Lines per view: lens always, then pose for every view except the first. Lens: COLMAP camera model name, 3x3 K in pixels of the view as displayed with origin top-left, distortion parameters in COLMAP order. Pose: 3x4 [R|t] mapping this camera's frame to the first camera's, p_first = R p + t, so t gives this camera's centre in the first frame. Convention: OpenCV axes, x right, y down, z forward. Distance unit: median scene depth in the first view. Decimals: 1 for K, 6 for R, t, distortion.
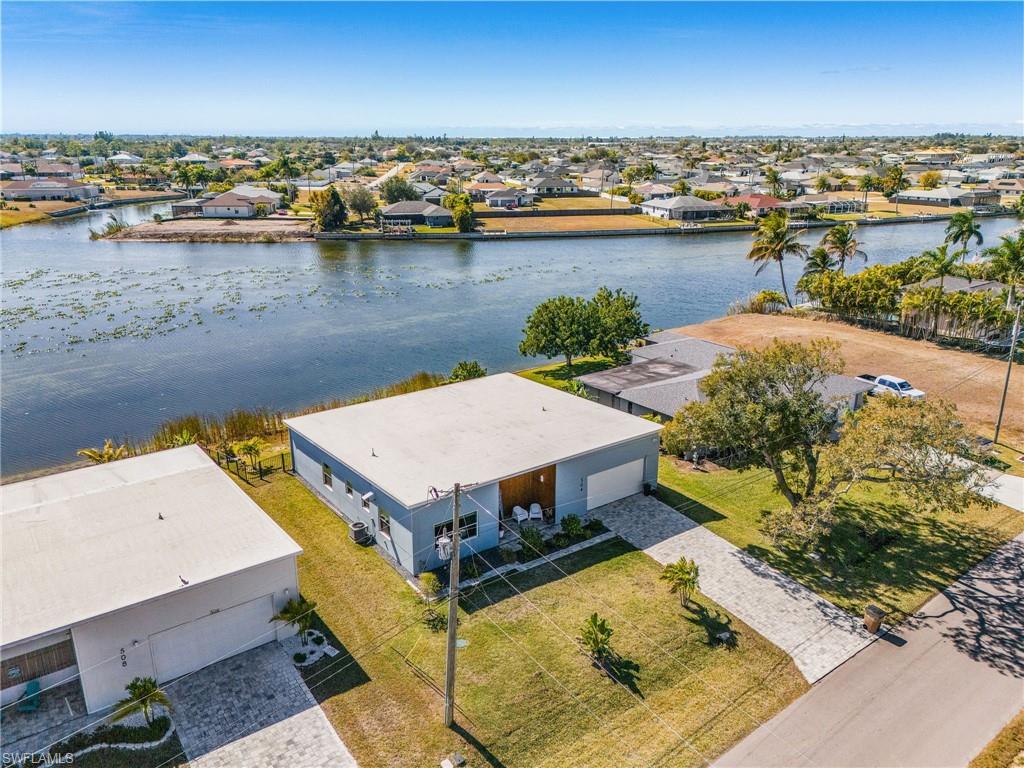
lens RADIAL K [[770.2, 0, 520.1], [0, 770.2, 385.1], [0, 0, 1]] dist [0.082565, -0.076457]
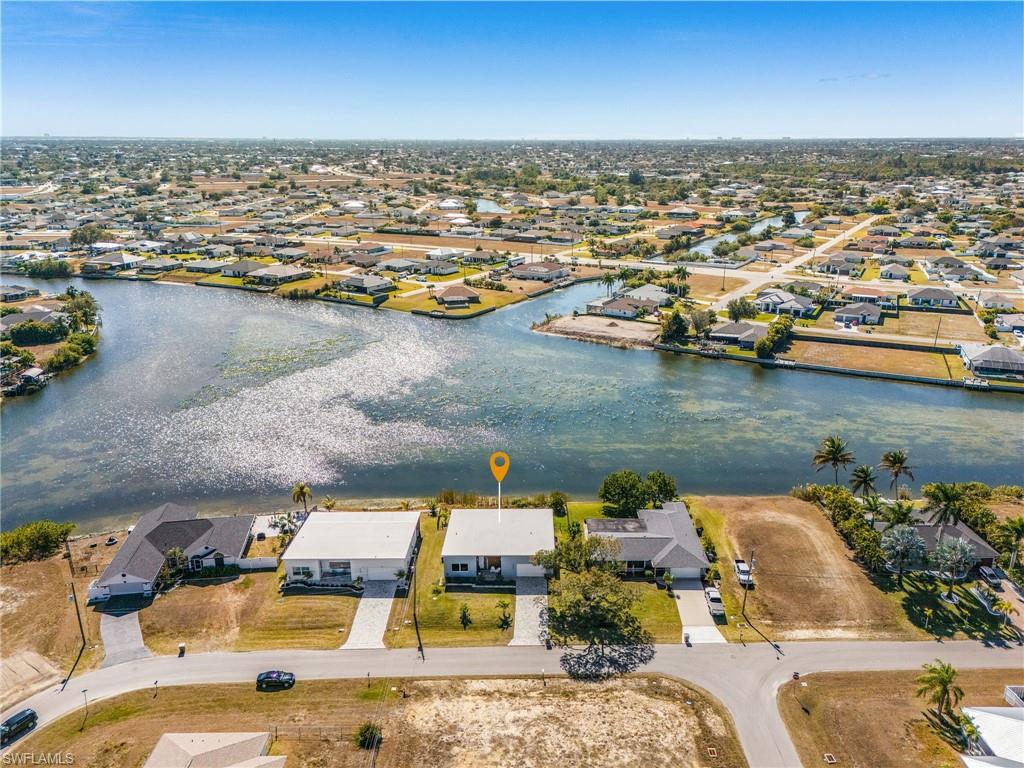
lens RADIAL K [[770.2, 0, 520.1], [0, 770.2, 385.1], [0, 0, 1]] dist [0.082565, -0.076457]
pose [[0.796605, 0.181346, -0.576658, 1.637947], [-0.180968, 0.981733, 0.058741, -0.700161], [0.576777, 0.057564, 0.814871, -1.325595]]
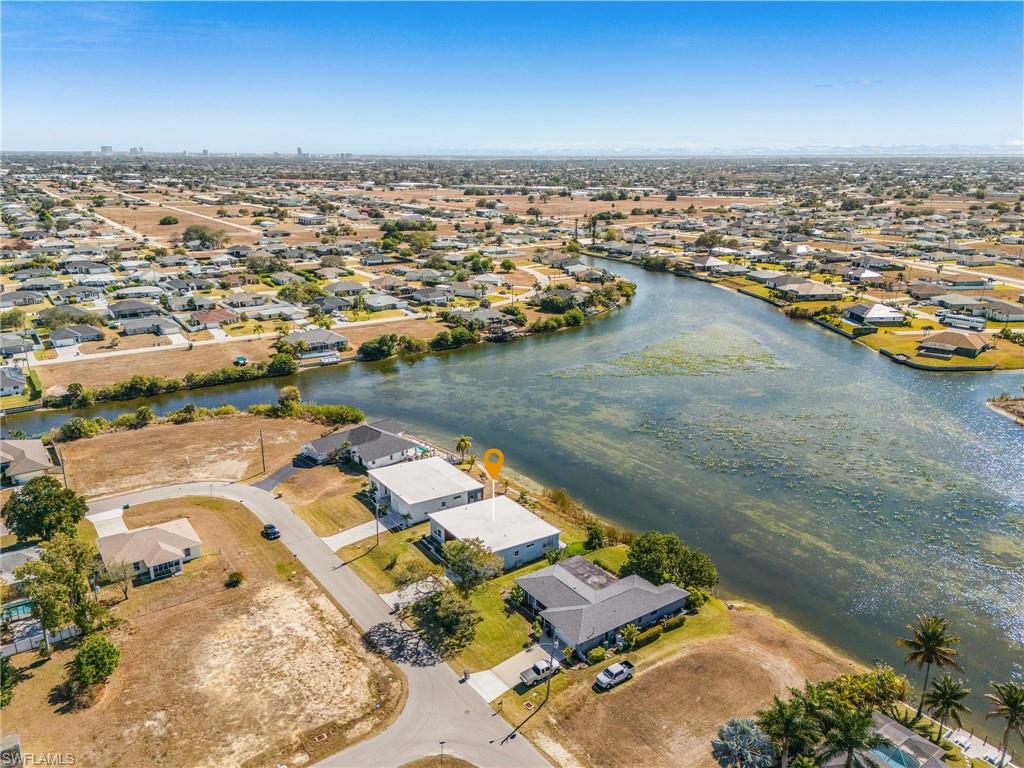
lens RADIAL K [[770.2, 0, 520.1], [0, 770.2, 385.1], [0, 0, 1]] dist [0.082565, -0.076457]
pose [[-0.049247, 0.283316, -0.957761, 2.836576], [-0.304702, 0.908951, 0.284545, -1.413858], [0.951174, 0.305844, 0.041564, 0.917611]]
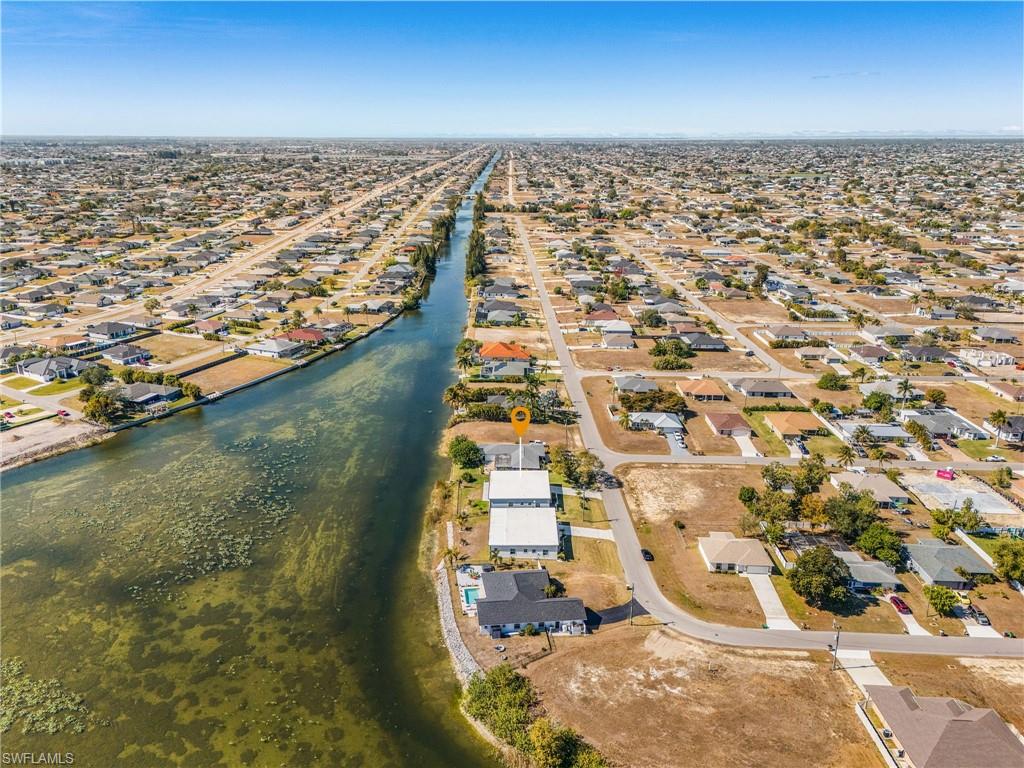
lens RADIAL K [[770.2, 0, 520.1], [0, 770.2, 385.1], [0, 0, 1]] dist [0.082565, -0.076457]
pose [[0.611521, -0.244332, 0.752559, -3.607721], [0.237189, 0.963993, 0.120241, -1.147201], [-0.754840, 0.104969, 0.647455, -2.136526]]
